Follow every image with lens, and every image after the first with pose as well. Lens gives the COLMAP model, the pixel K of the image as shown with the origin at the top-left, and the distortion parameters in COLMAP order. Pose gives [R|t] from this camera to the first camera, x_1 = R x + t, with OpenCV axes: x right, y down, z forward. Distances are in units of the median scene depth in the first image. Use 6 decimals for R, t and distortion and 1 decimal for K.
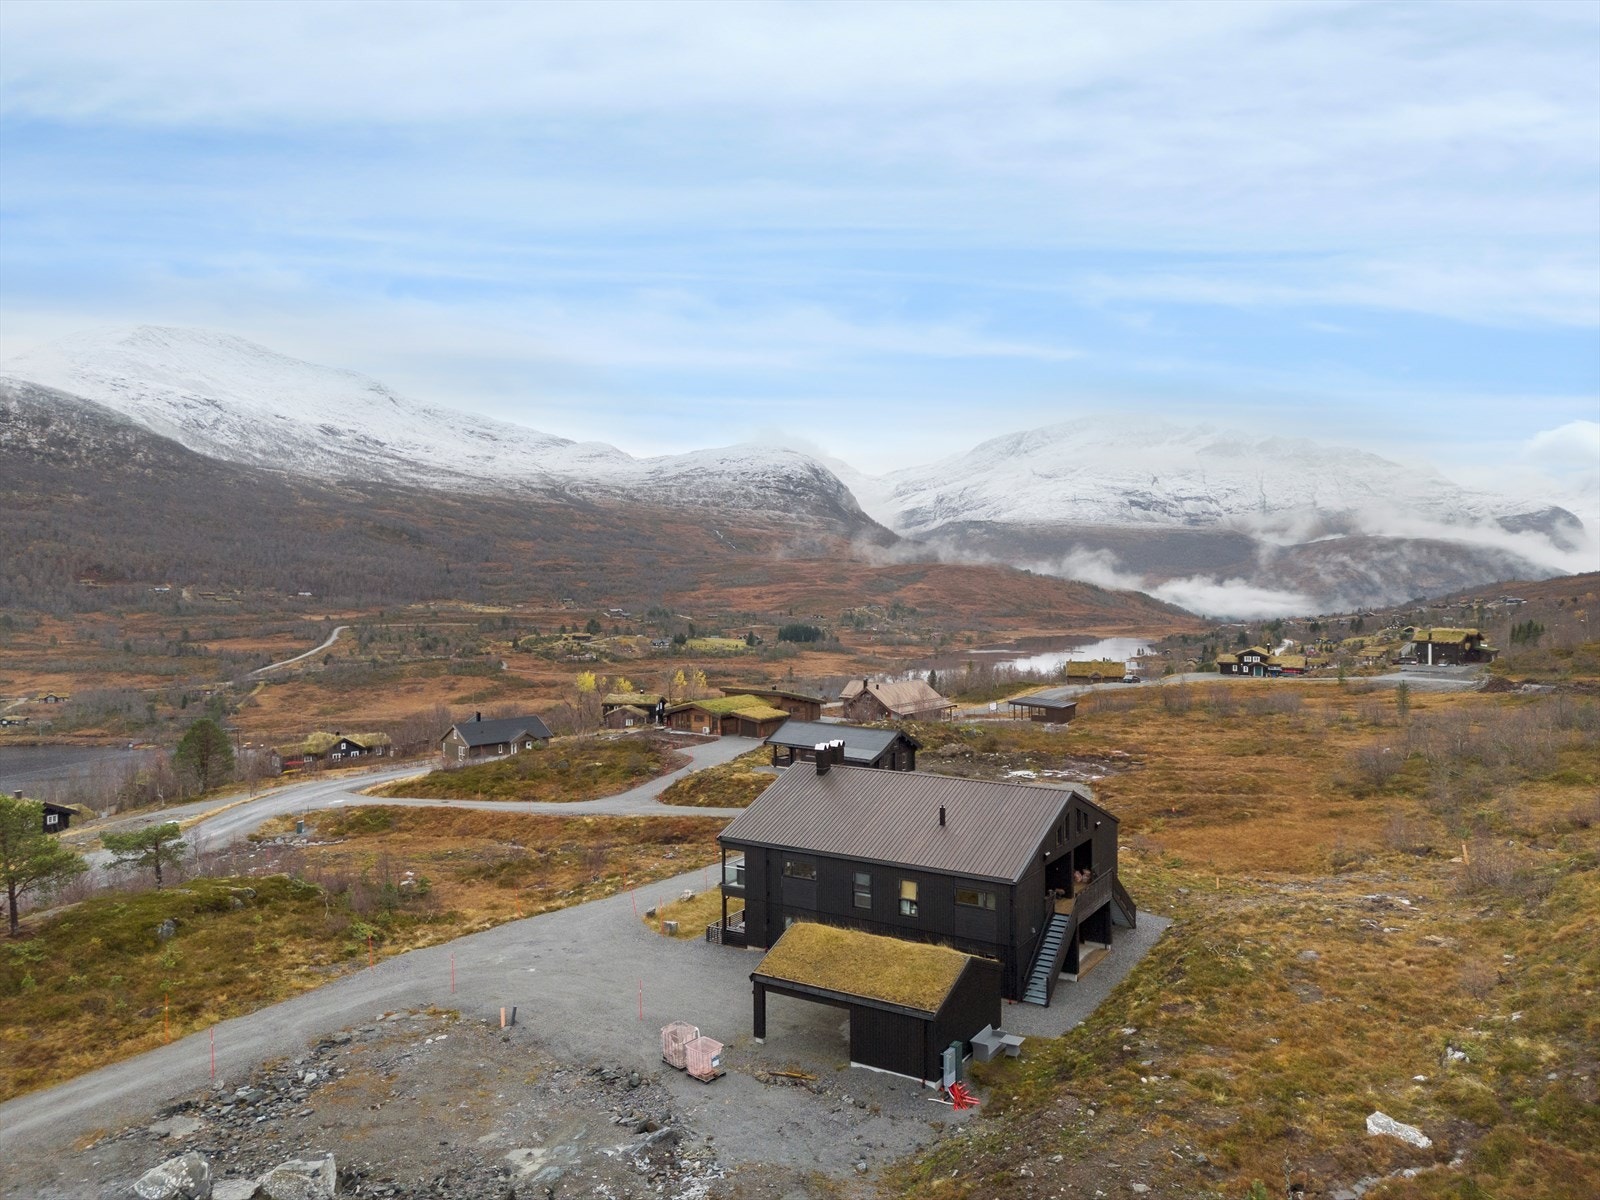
lens RADIAL K [[1181.1, 0, 782.8], [0, 1181.1, 585.7], [0, 0, 1]] dist [0.071381, -0.063793]
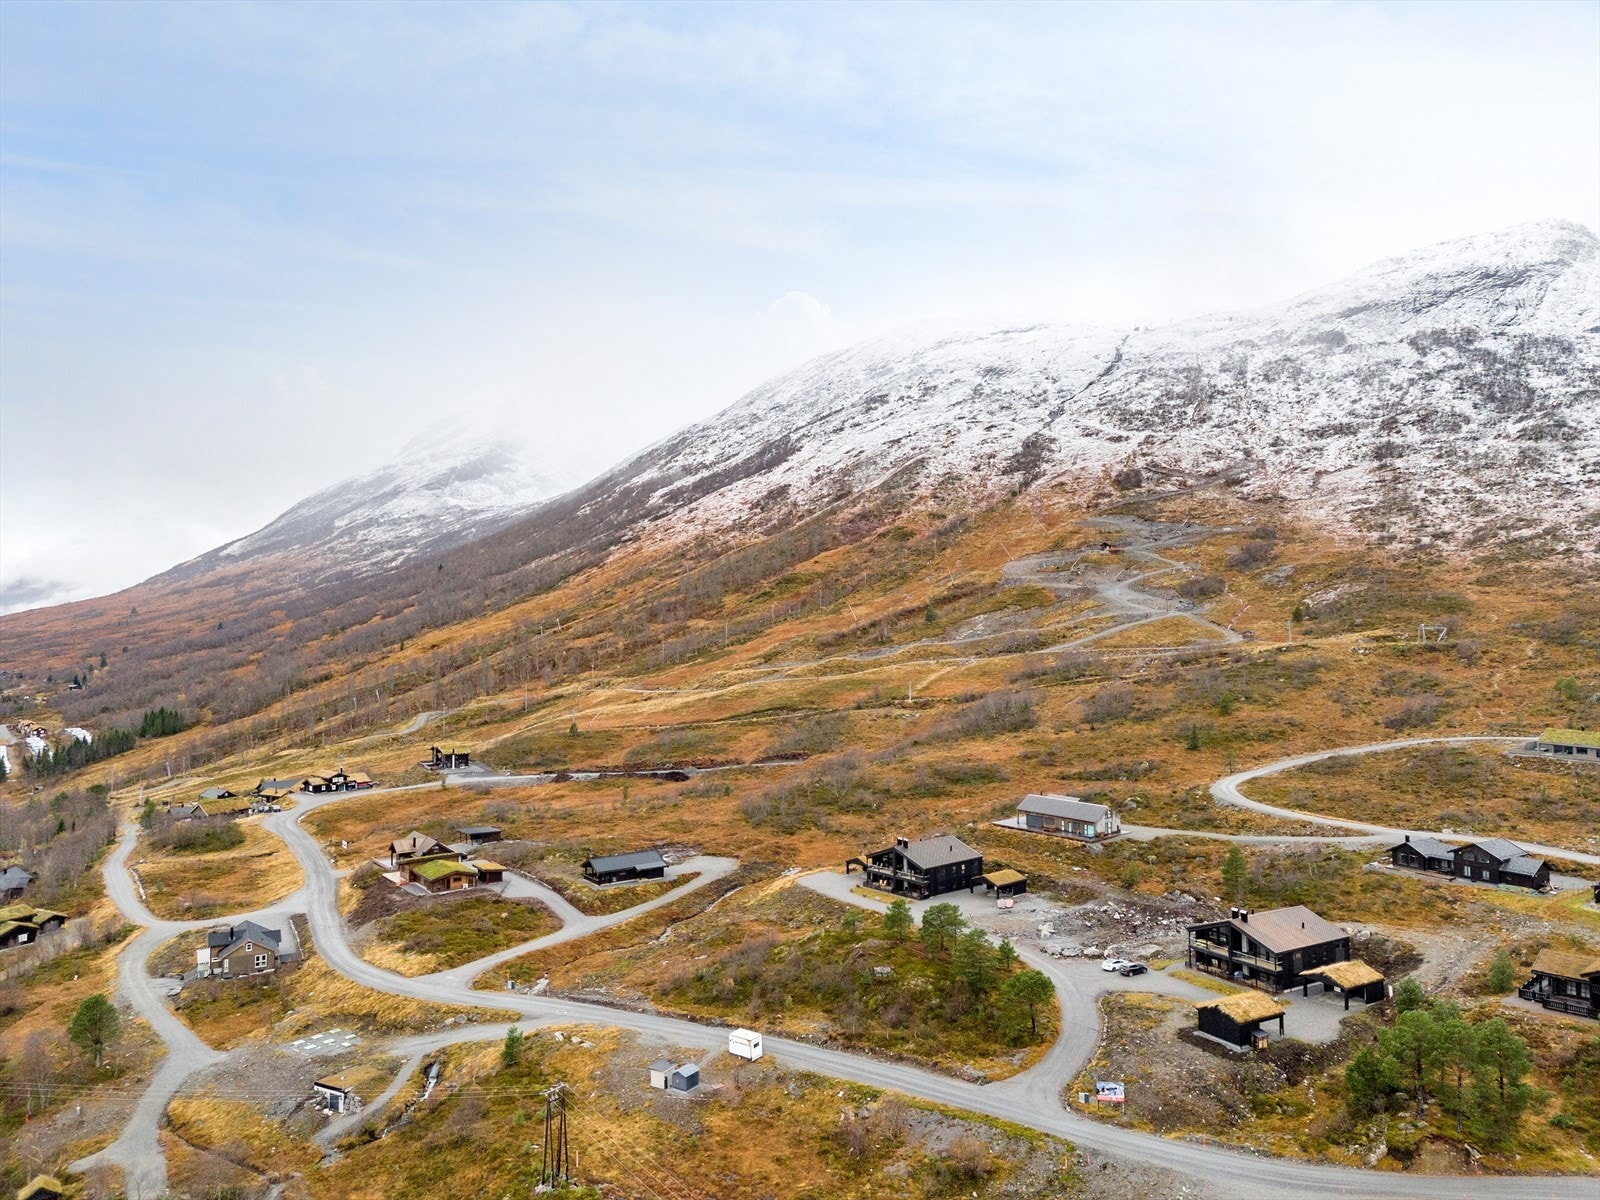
lens RADIAL K [[1181.1, 0, 819.3], [0, 1181.1, 629.5], [0, 0, 1]] dist [0.071381, -0.063793]
pose [[0.277159, -0.017748, 0.960660, -0.299090], [0.015823, 0.999778, 0.013905, -0.047181], [-0.960694, 0.011347, 0.277378, 0.026724]]
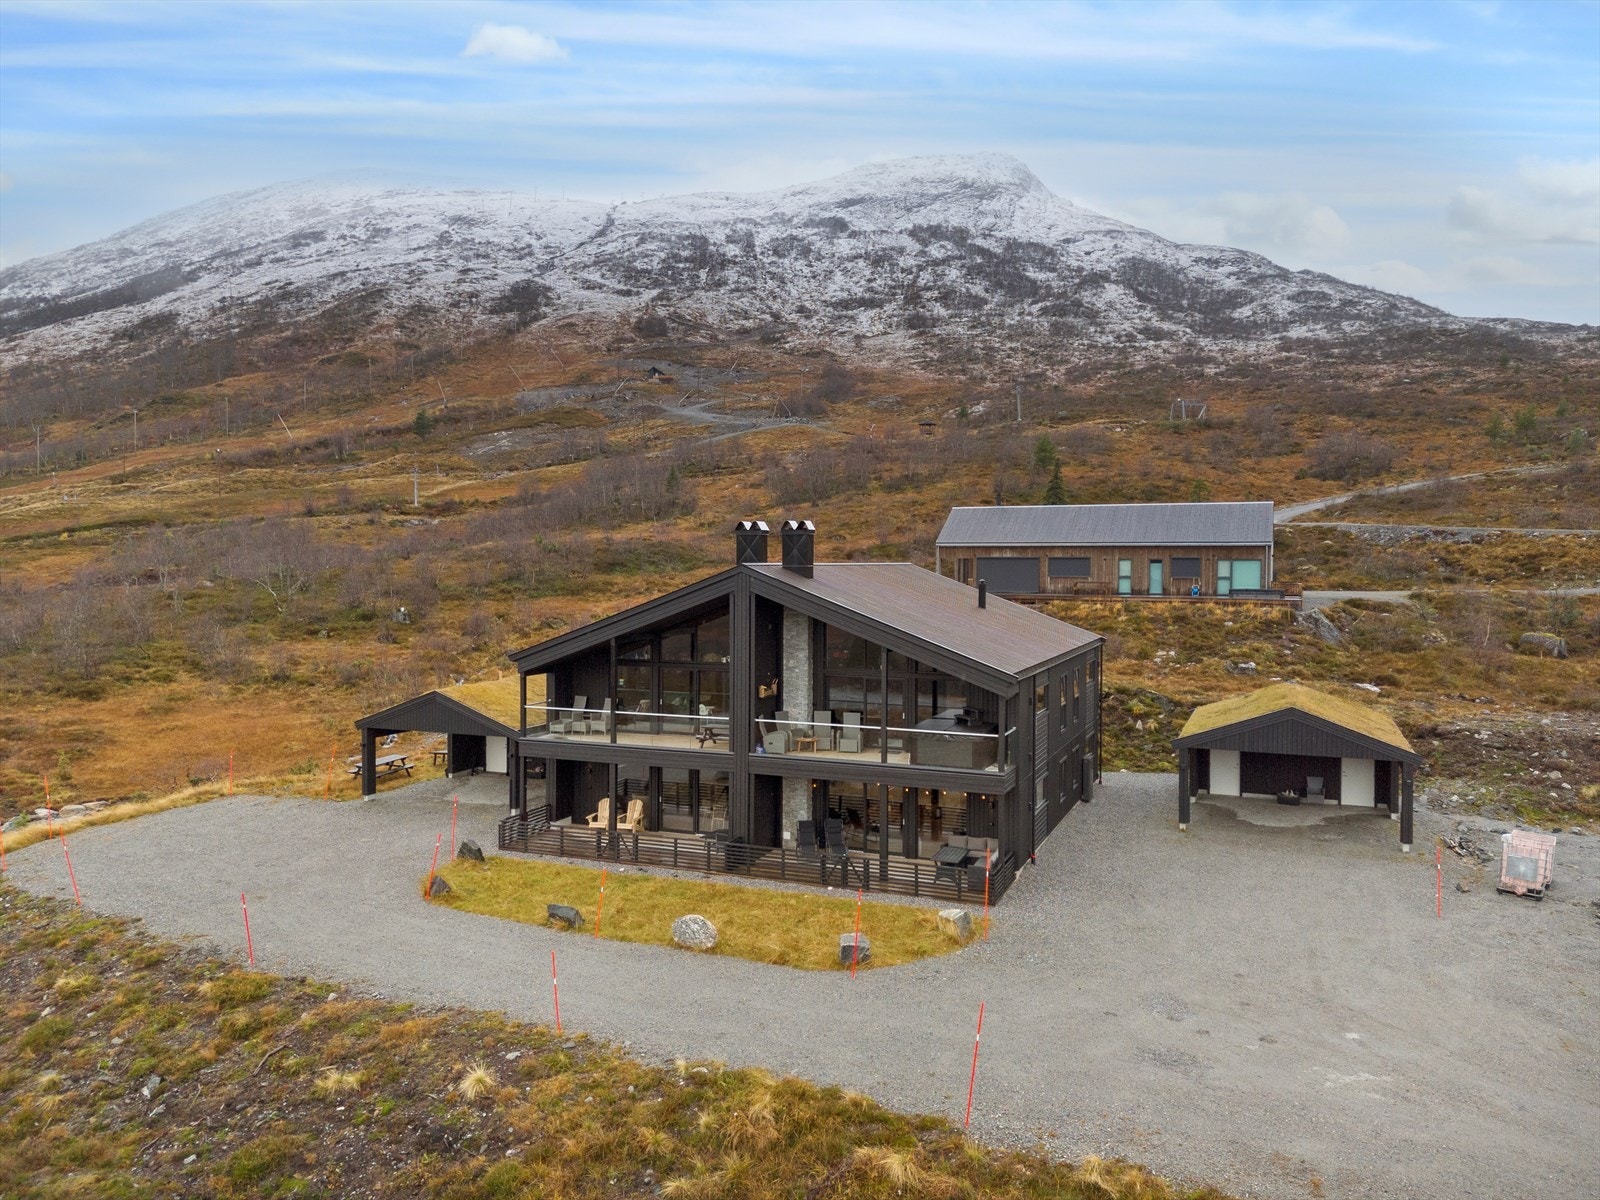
lens RADIAL K [[1181.1, 0, 812.9], [0, 1181.1, 592.9], [0, 0, 1]] dist [0.071381, -0.063793]
pose [[-0.170322, -0.029948, 0.984933, -0.044243], [0.013100, 0.999381, 0.032653, 0.013638], [-0.985301, 0.018464, -0.169824, 0.099018]]
